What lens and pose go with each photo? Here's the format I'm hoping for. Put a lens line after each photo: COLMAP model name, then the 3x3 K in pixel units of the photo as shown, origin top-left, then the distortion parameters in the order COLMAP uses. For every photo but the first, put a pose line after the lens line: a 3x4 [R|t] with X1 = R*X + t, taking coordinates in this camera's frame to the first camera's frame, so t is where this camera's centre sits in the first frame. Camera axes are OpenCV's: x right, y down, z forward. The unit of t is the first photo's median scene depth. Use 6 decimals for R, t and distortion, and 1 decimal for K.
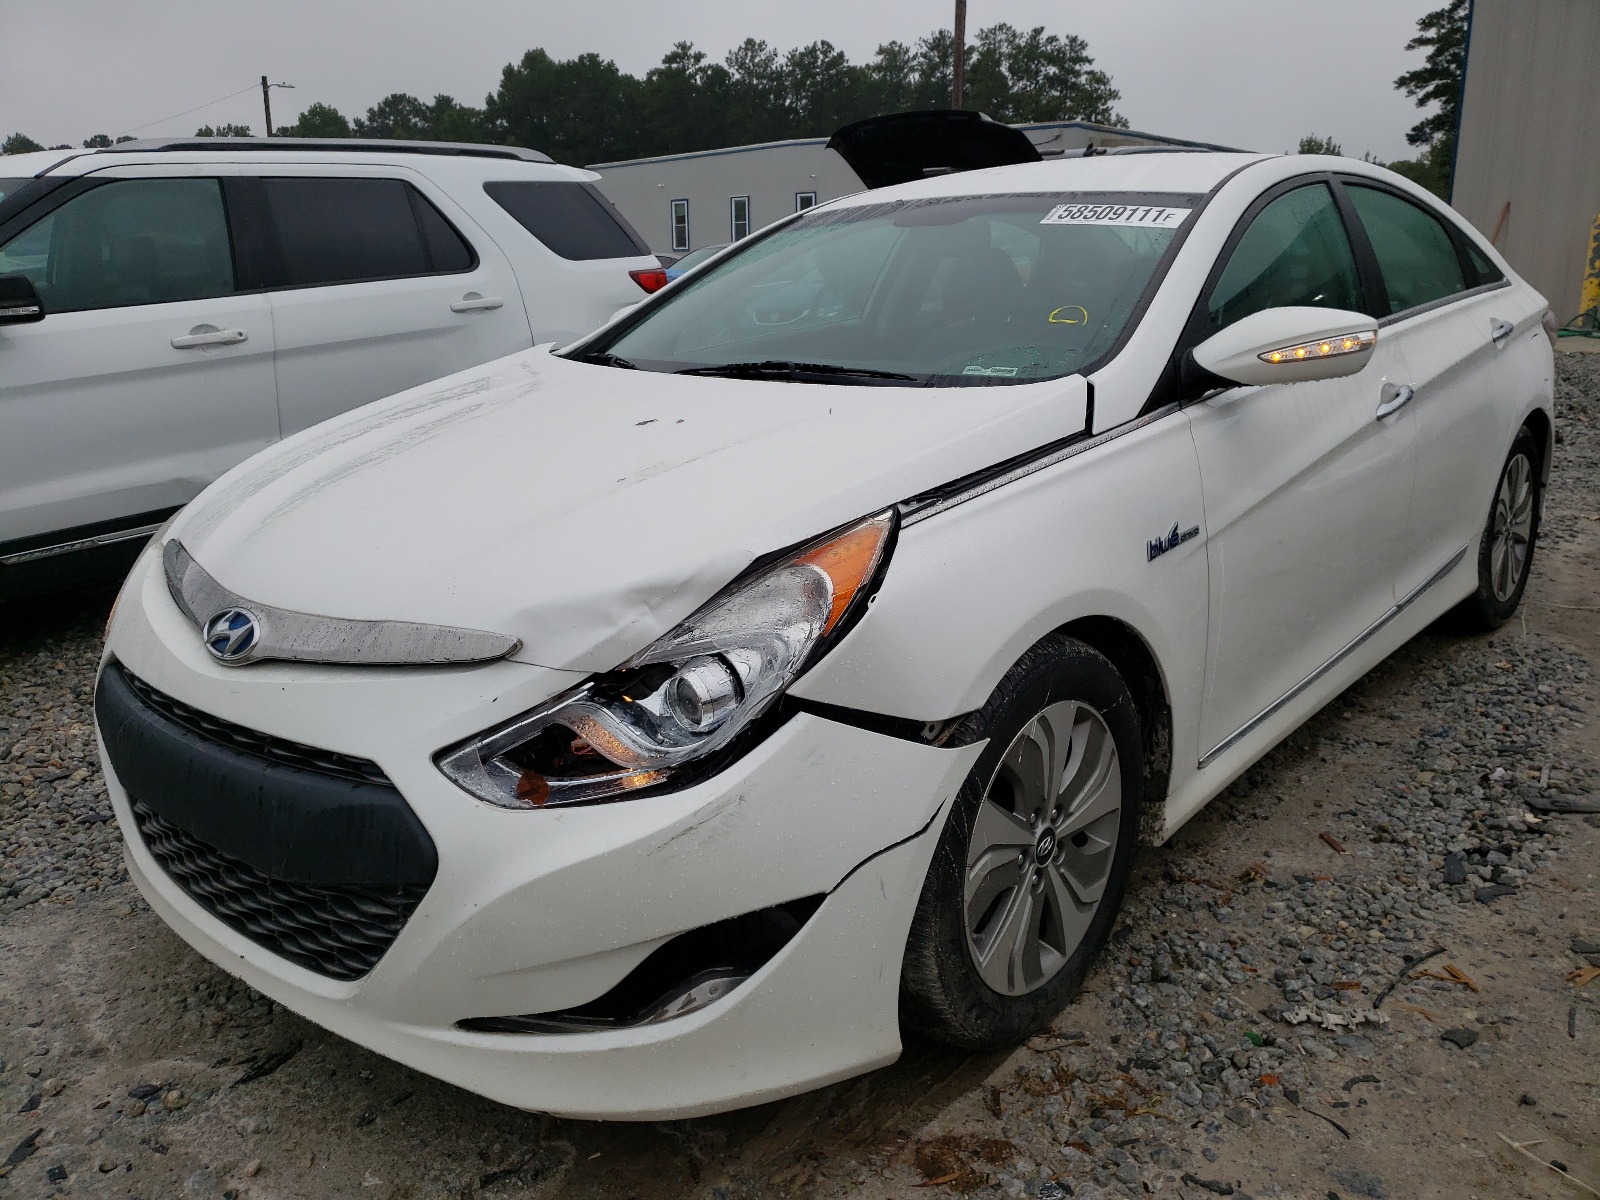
lens RADIAL K [[1211.9, 0, 741.2], [0, 1211.9, 600.2], [0, 0, 1]] dist [-0.001160, -0.049096]
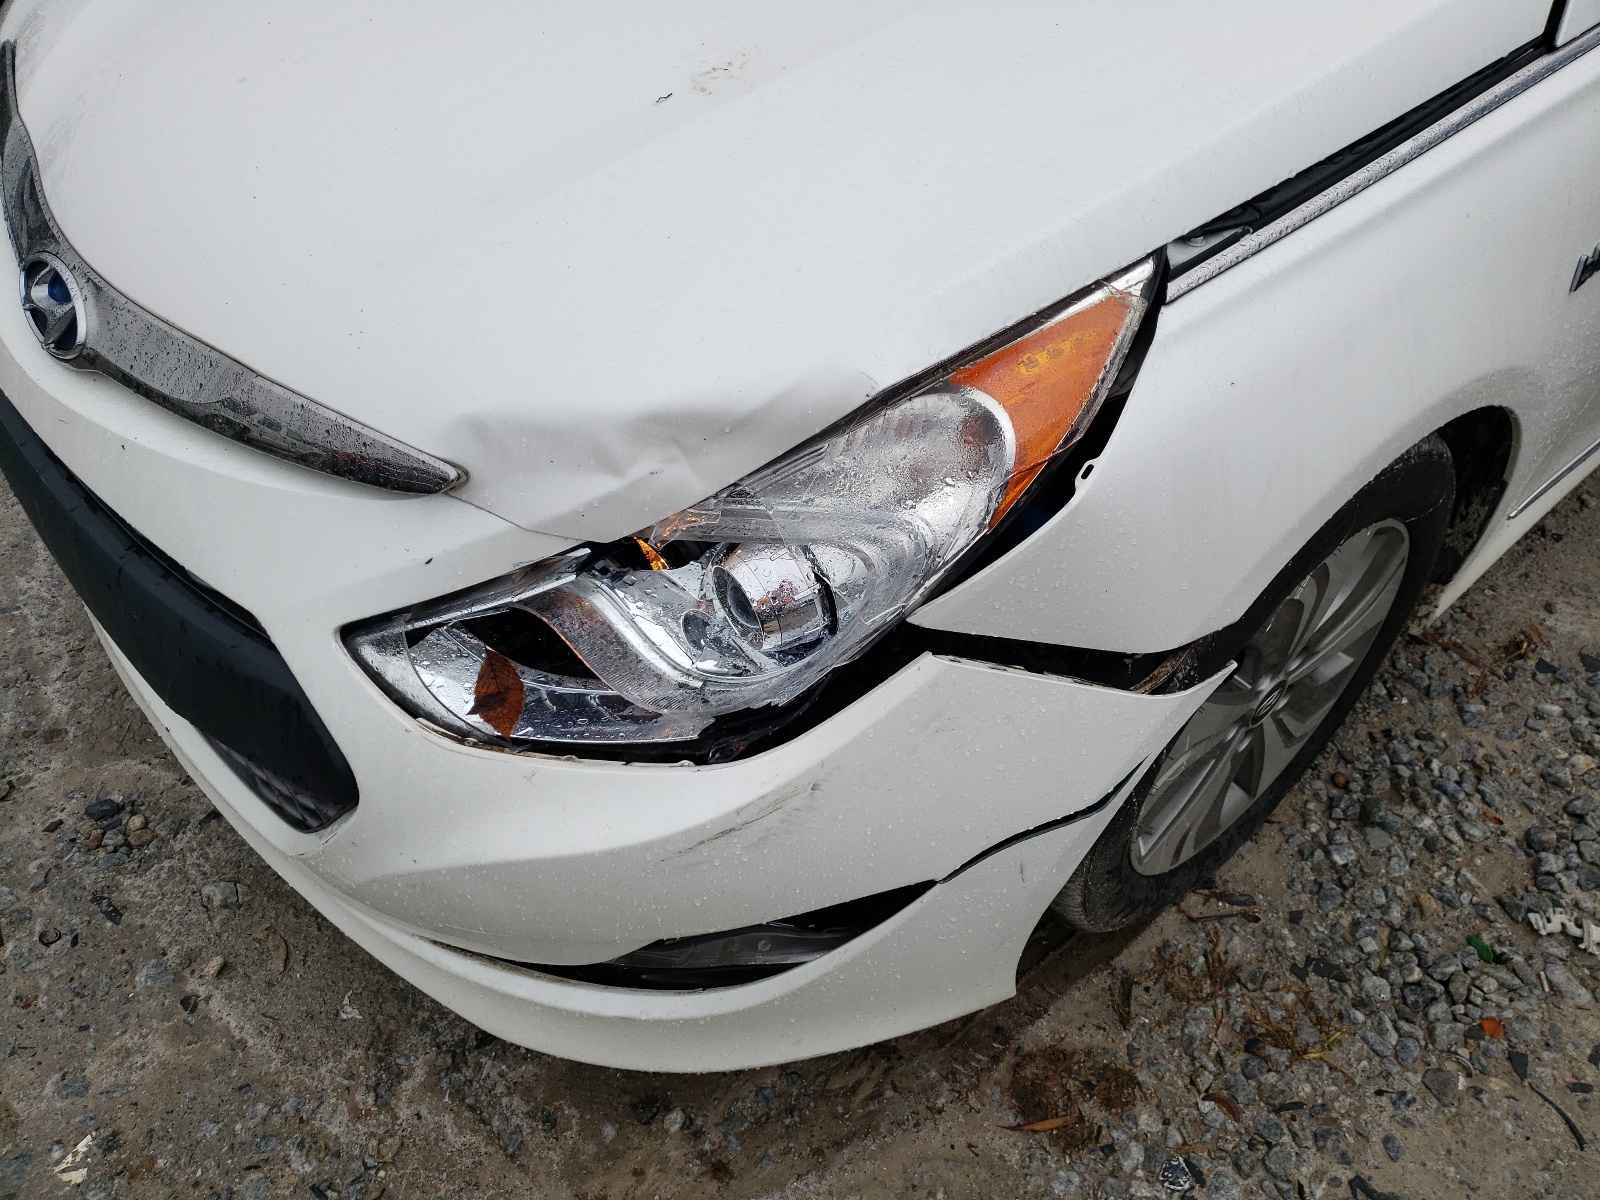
lens RADIAL K [[1211.4, 0, 800.0], [0, 1211.4, 600.0], [0, 0, 1]] dist [-0.006960, 0.006964]
pose [[0.994470, 0.096823, -0.040668, 0.006673], [-0.062778, 0.858534, 0.508899, -0.195932], [0.084188, -0.503532, 0.859865, 0.434458]]
